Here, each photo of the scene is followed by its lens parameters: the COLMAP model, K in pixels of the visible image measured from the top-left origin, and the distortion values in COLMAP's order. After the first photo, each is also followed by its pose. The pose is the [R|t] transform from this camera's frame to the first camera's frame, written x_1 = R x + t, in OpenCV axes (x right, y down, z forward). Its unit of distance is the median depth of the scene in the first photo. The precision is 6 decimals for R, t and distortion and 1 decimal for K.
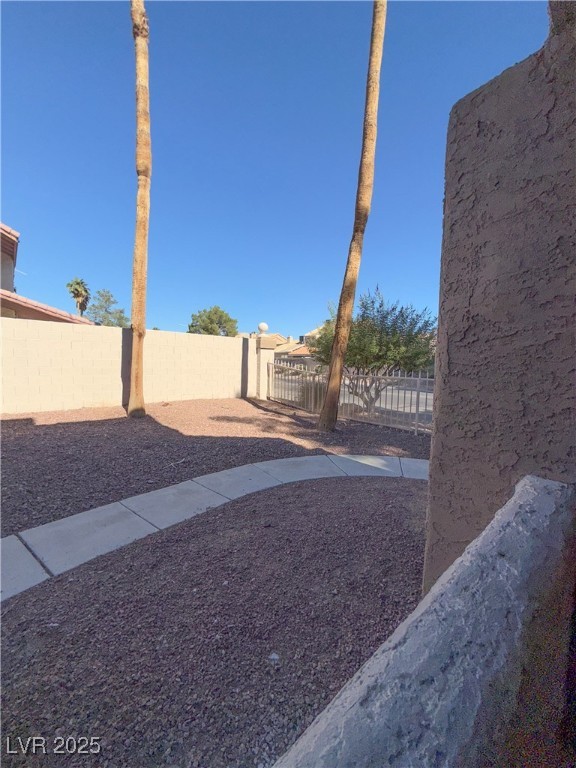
lens RADIAL K [[304.9, 0, 287.8], [0, 304.9, 382.8], [0, 0, 1]] dist [-0.000001, -0.000046]
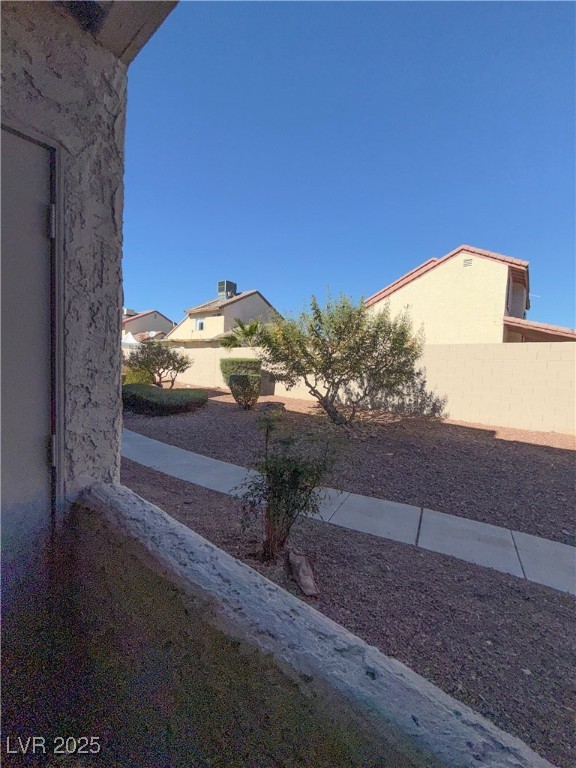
lens RADIAL K [[304.9, 0, 288.0], [0, 304.9, 383.1], [0, 0, 1]] dist [-0.000001, -0.000046]
pose [[0.152232, 0.038686, -0.987587, 0.283115], [-0.095205, 0.995161, 0.024307, -0.028746], [0.983749, 0.090323, 0.155179, 0.127994]]
